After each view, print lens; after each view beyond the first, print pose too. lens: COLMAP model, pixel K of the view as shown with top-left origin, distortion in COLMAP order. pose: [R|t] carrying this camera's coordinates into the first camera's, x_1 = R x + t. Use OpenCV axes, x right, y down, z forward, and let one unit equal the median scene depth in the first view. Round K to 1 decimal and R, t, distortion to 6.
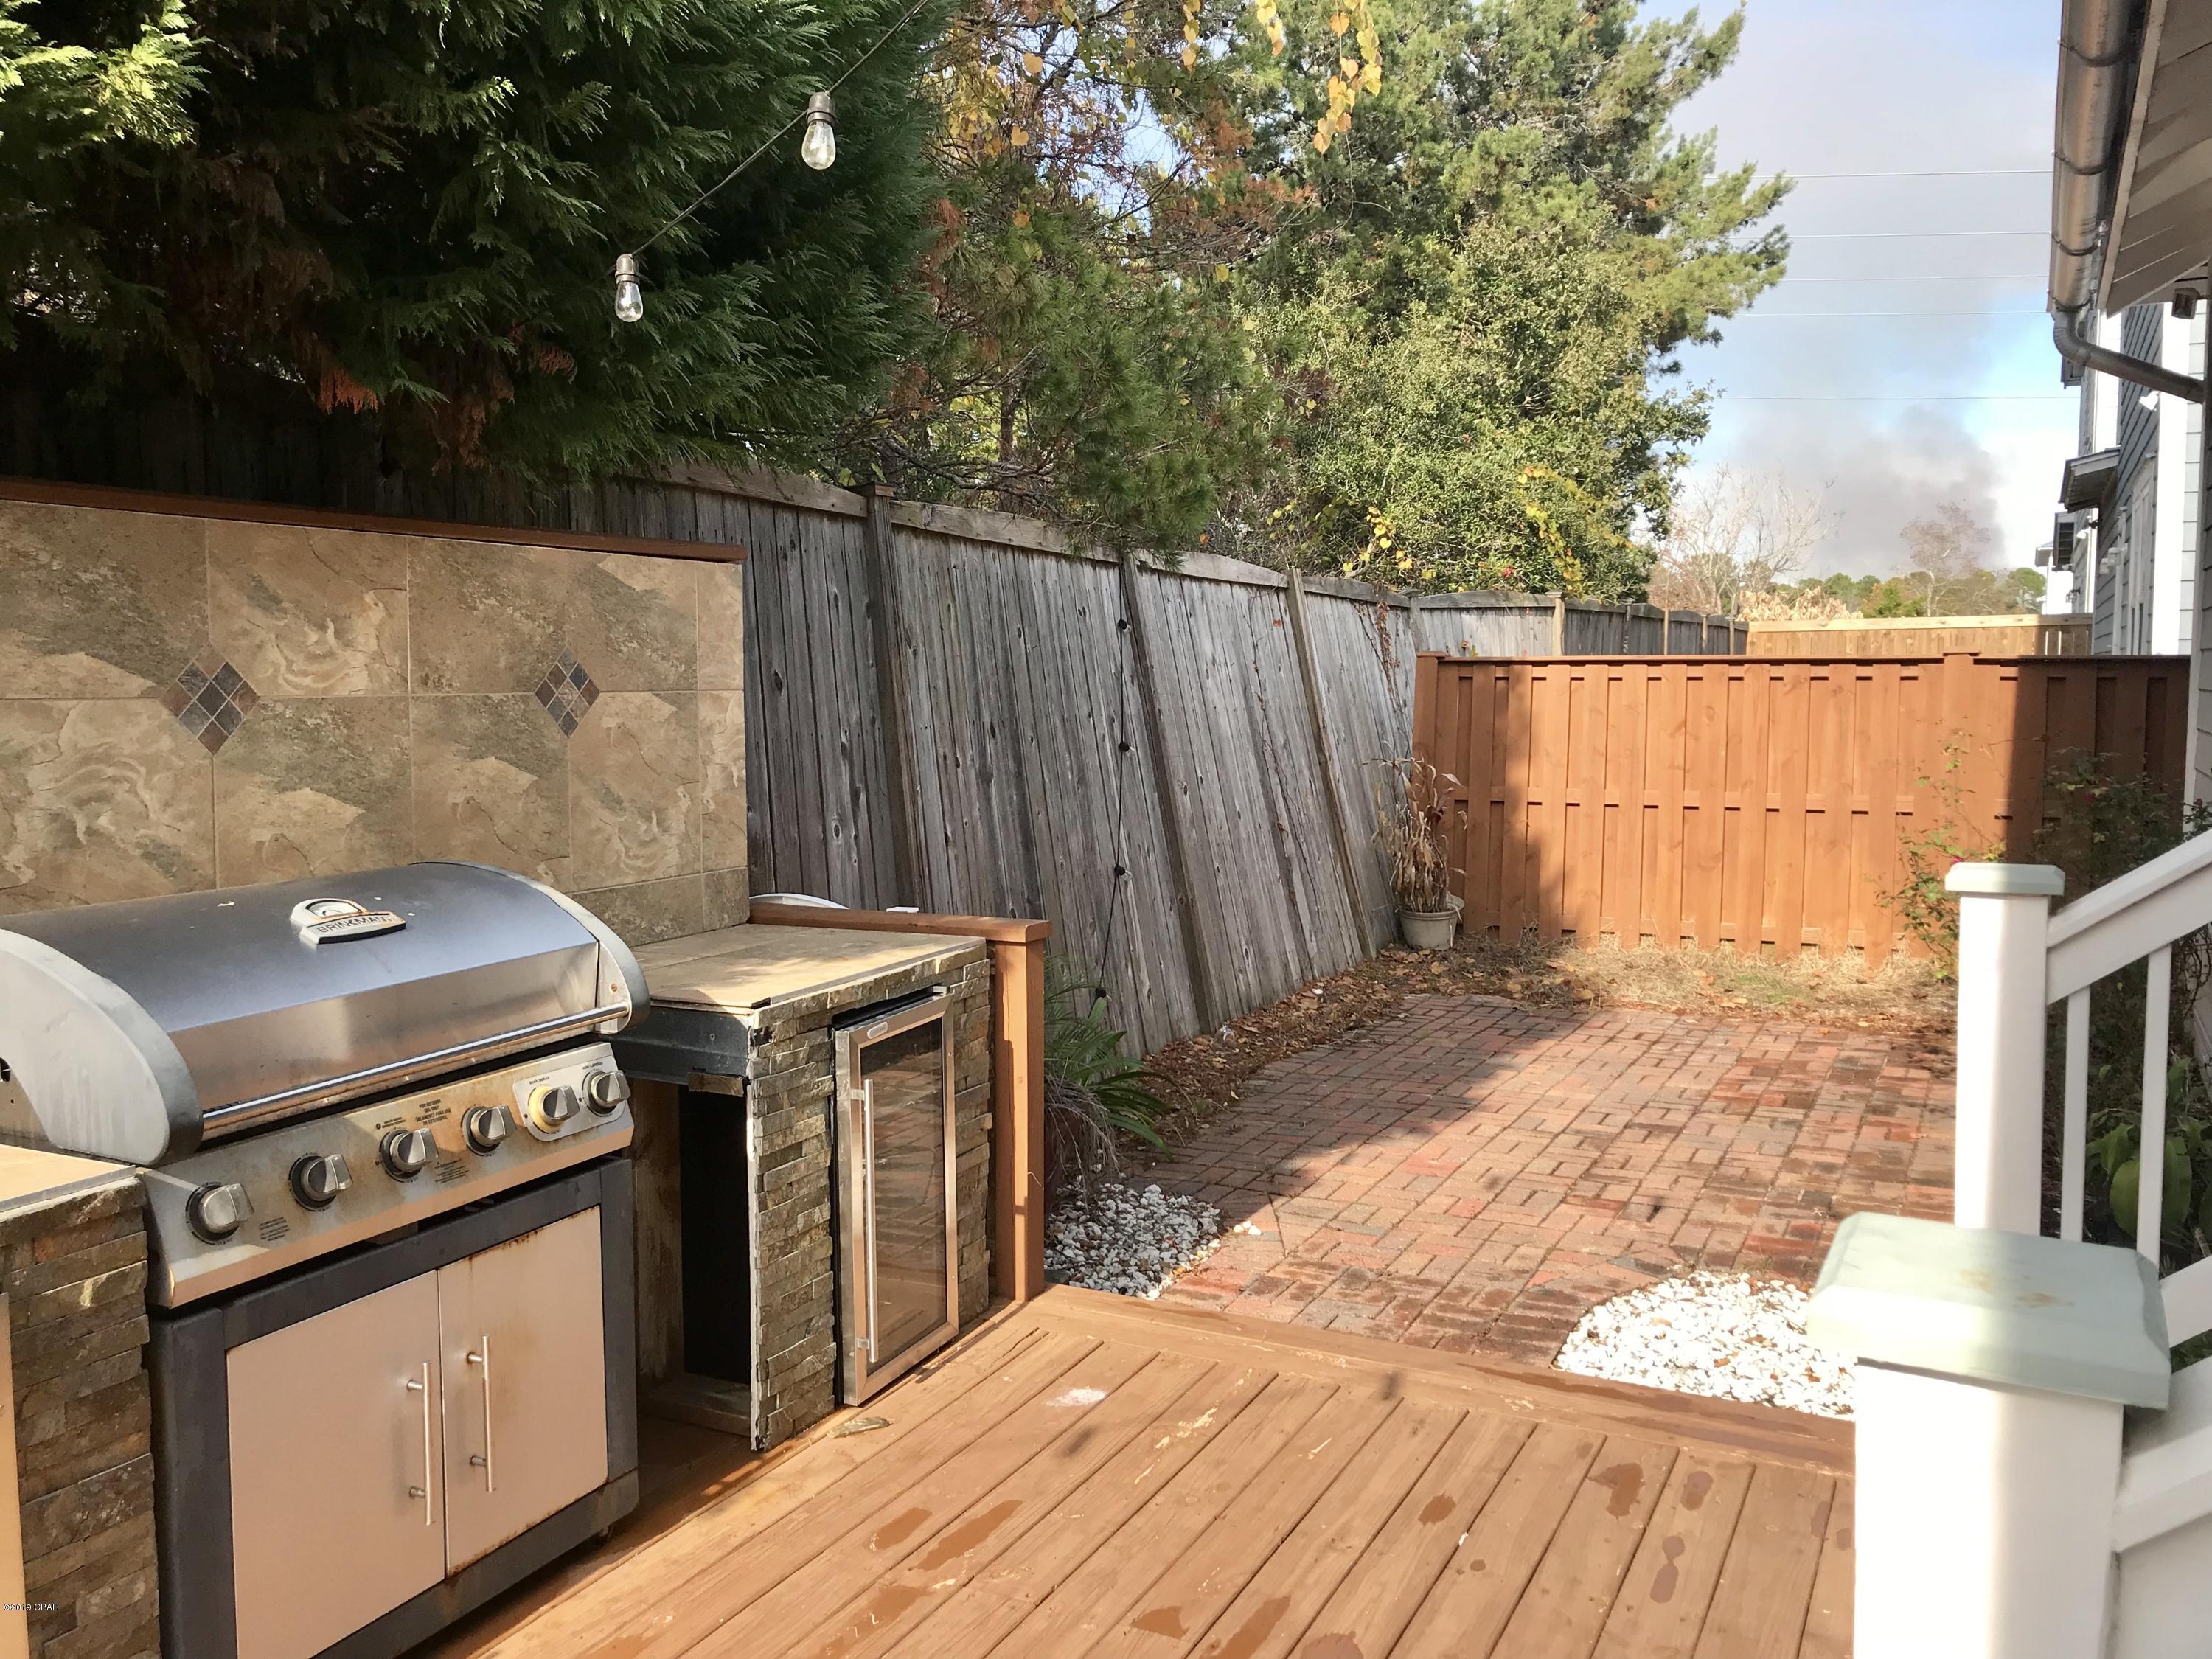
lens RADIAL K [[1792.6, 0, 1099.3], [0, 1792.6, 825.1], [0, 0, 1]] dist [0.014678, 0.007005]
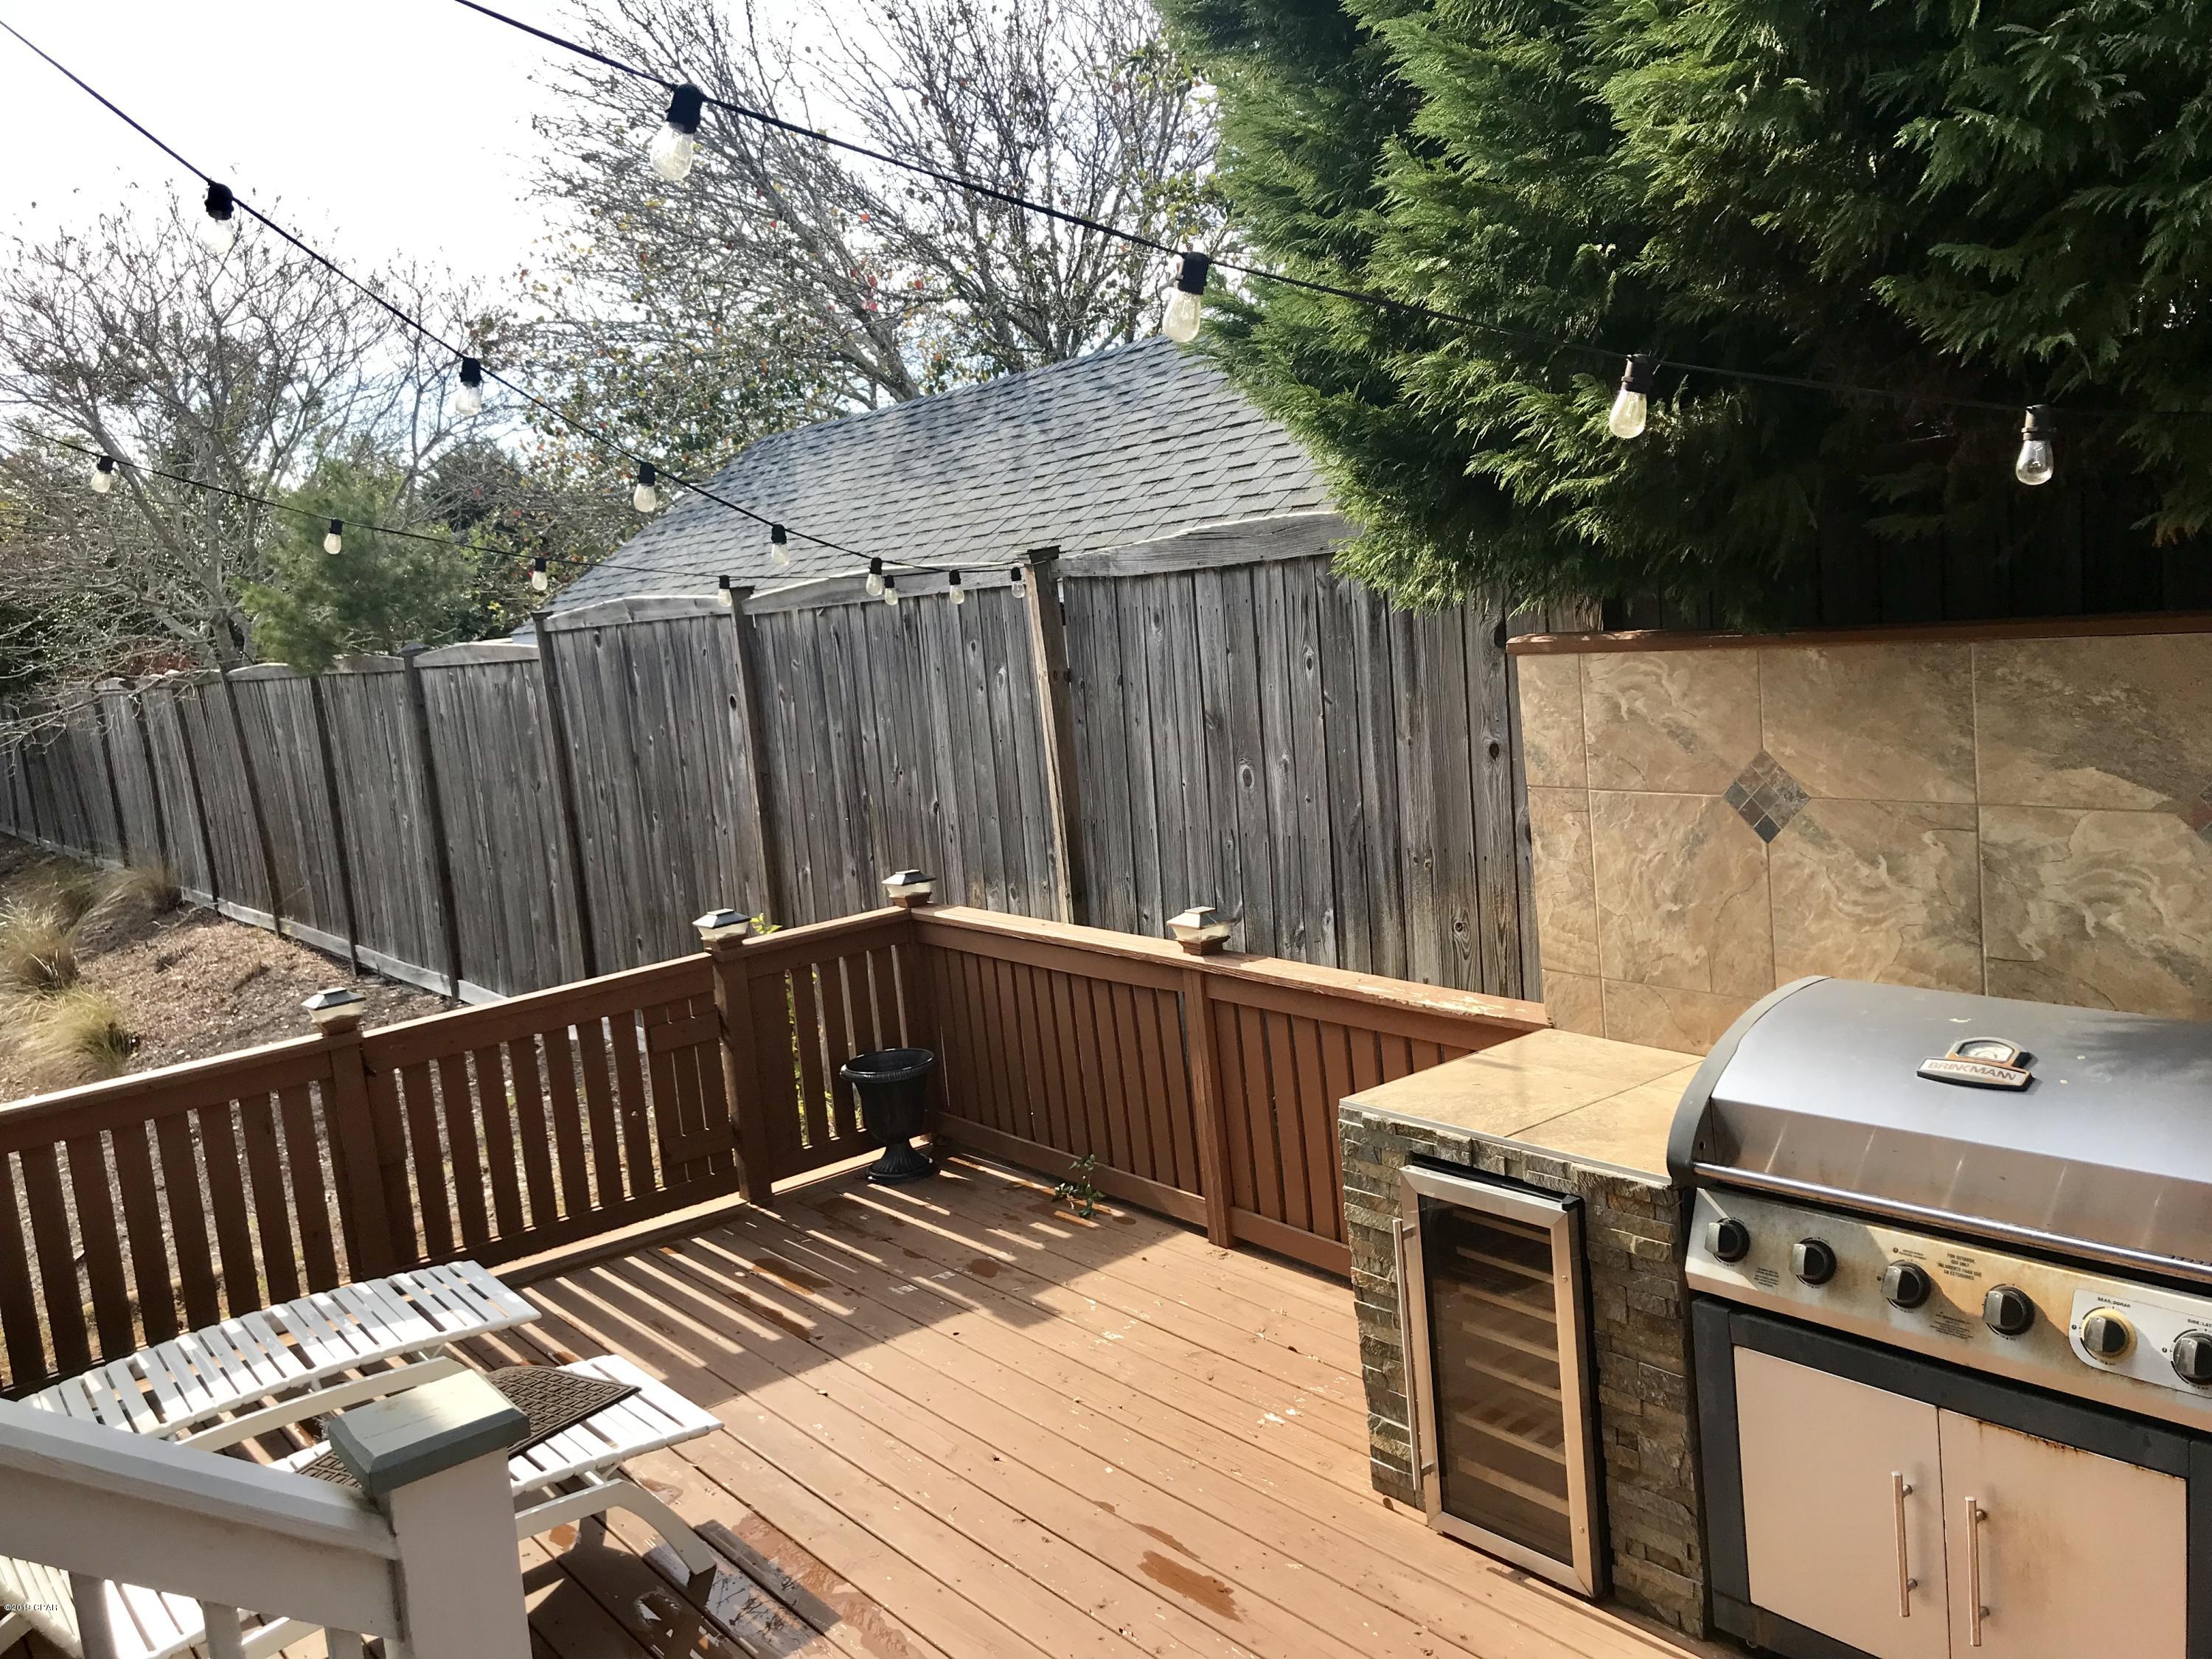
lens RADIAL K [[1792.6, 0, 1100.7], [0, 1792.6, 829.2], [0, 0, 1]] dist [0.014678, 0.007005]
pose [[-0.419535, 0.165427, -0.892538, 0.680723], [0.017034, 0.984516, 0.174467, -0.262304], [0.907580, 0.057992, -0.415856, 0.914791]]
